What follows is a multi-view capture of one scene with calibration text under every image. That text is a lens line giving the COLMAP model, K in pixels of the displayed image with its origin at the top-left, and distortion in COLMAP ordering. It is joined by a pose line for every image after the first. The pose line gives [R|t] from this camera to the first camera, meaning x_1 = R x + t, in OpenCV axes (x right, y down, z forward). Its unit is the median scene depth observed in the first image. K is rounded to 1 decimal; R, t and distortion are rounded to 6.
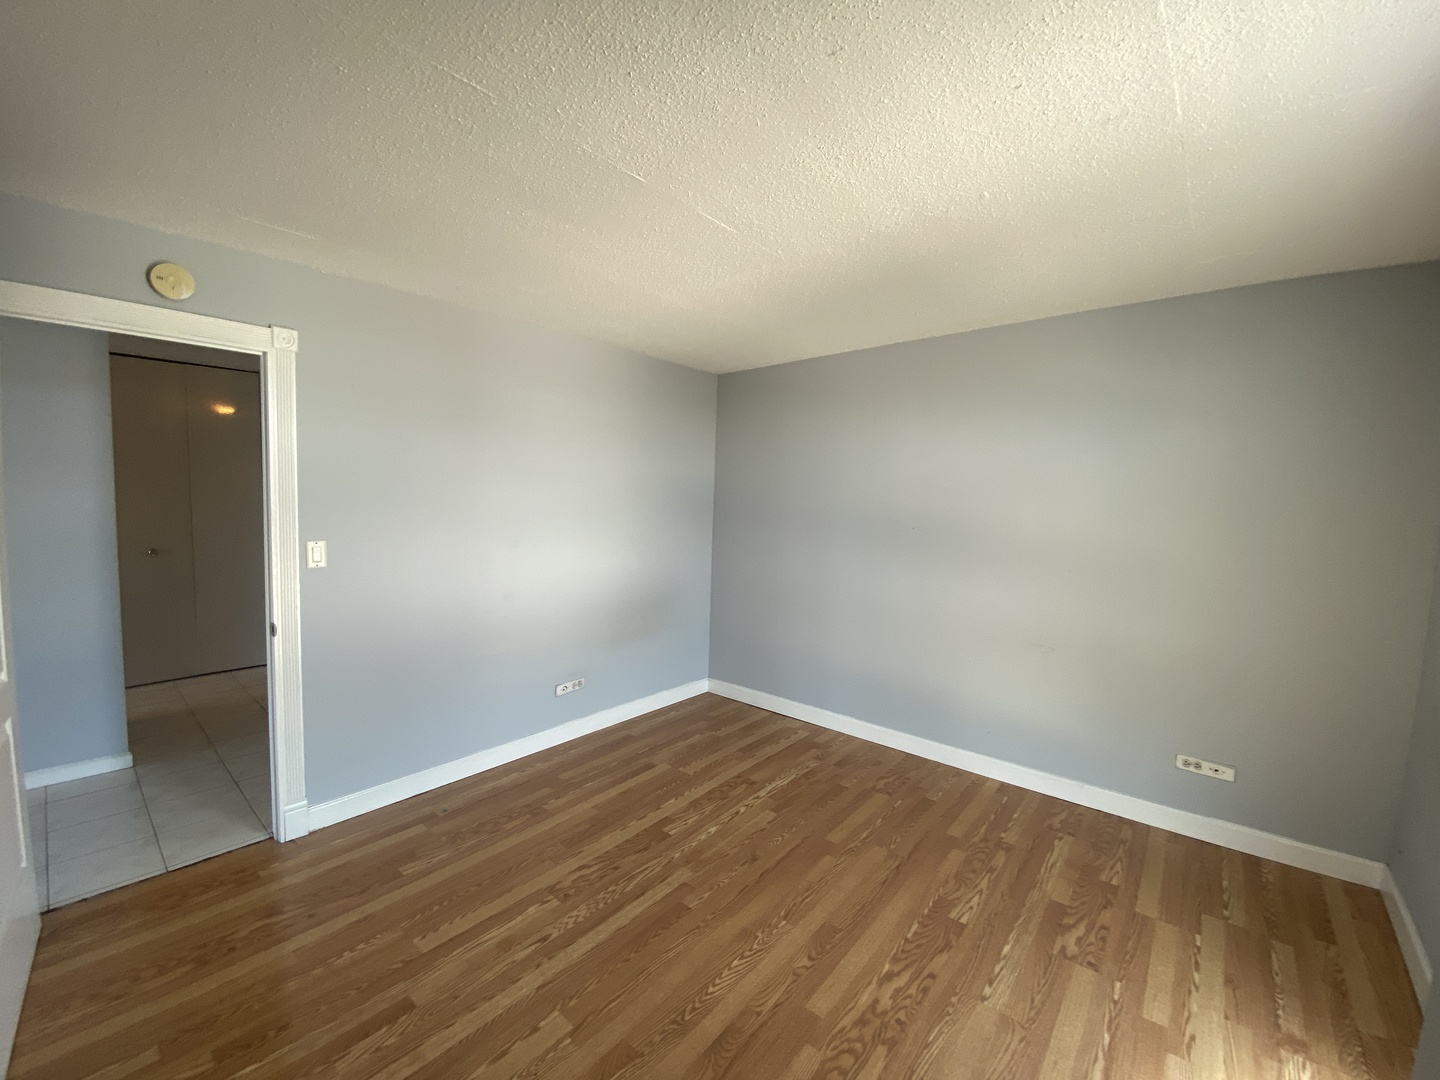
lens RADIAL K [[589.8, 0, 720.0], [0, 589.8, 540.0], [0, 0, 1]] dist [0.036987, -0.000274]
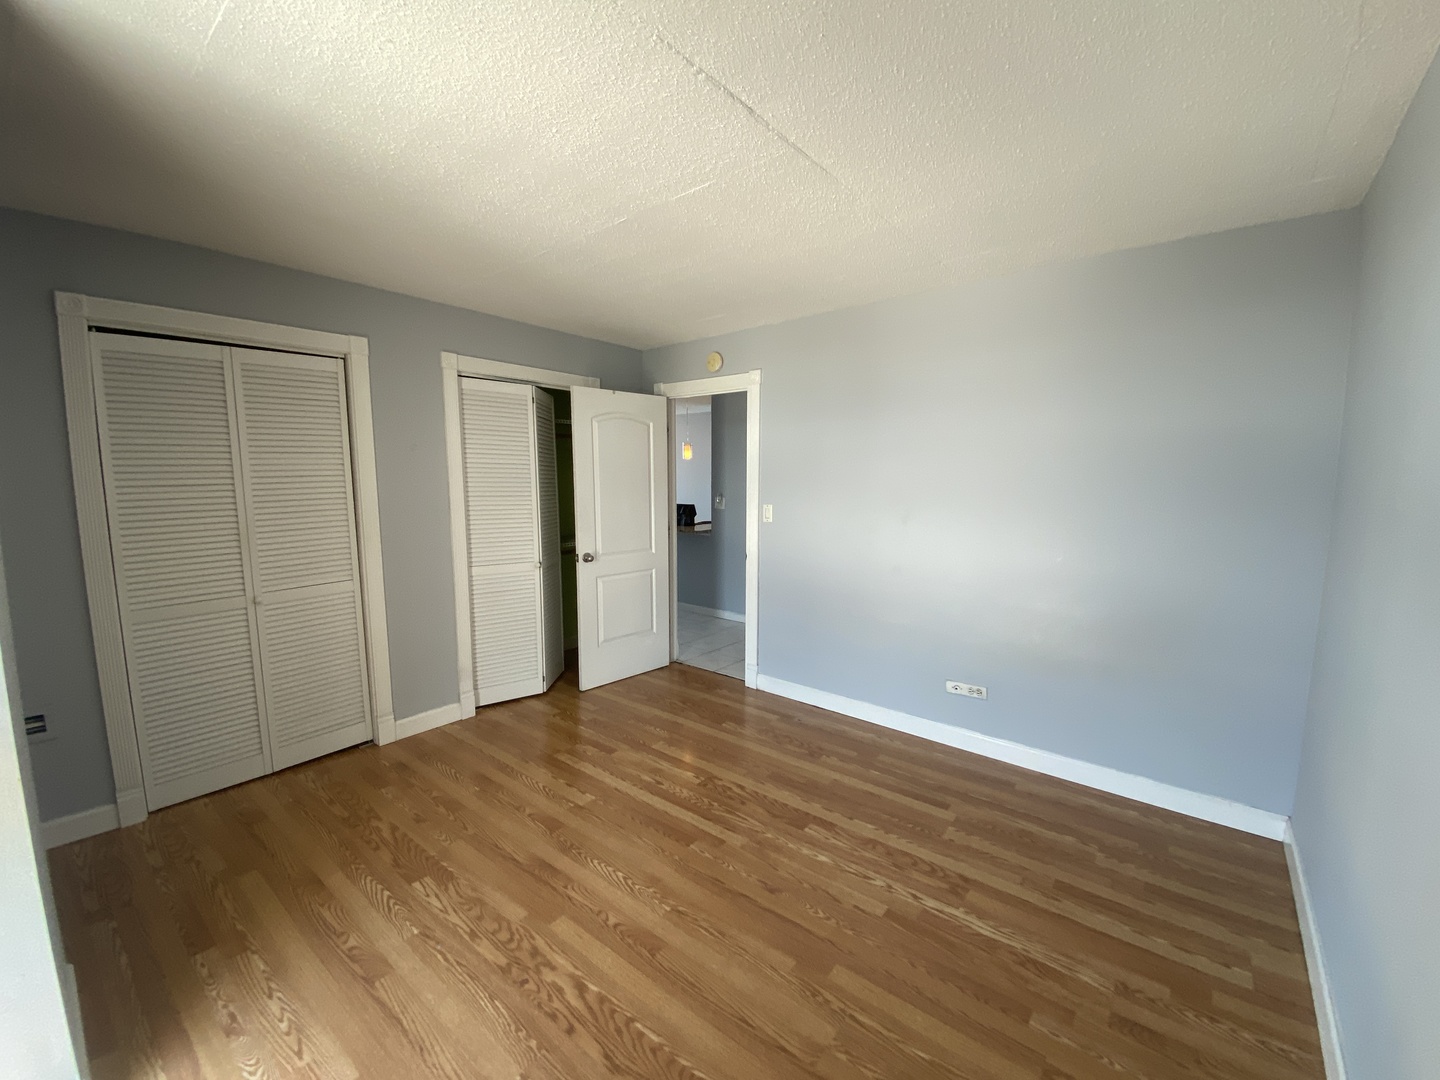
lens RADIAL K [[589.8, 0, 720.0], [0, 589.8, 540.0], [0, 0, 1]] dist [0.036987, -0.000274]
pose [[0.032077, 0.091338, -0.995303, 0.892471], [-0.073471, 0.993337, 0.088790, -0.035508], [0.996781, 0.070278, 0.038574, 0.887606]]
